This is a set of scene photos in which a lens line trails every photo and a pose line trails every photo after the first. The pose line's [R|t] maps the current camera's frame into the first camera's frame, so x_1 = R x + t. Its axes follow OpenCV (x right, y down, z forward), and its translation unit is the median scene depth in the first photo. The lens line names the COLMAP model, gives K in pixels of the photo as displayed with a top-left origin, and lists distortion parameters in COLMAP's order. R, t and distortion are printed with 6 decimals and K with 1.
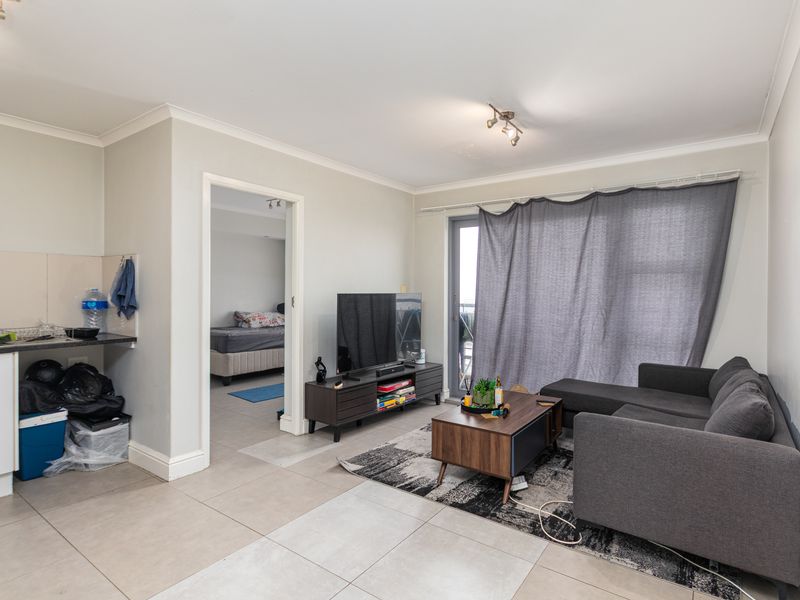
lens RADIAL K [[429.8, 0, 418.6], [0, 429.8, 292.4], [0, 0, 1]] dist [0.003842, 0.001987]
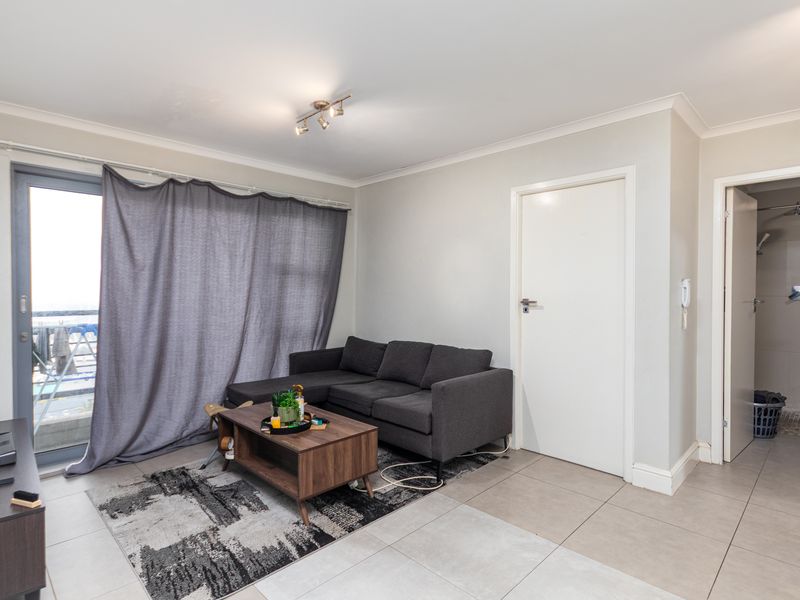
lens RADIAL K [[429.8, 0, 404.9], [0, 429.8, 294.0], [0, 0, 1]] dist [0.003842, 0.001987]
pose [[0.174692, -0.013227, 0.984534, -0.593505], [0.005096, 0.999909, 0.012530, -0.005904], [-0.984610, 0.002829, 0.174744, 0.554132]]
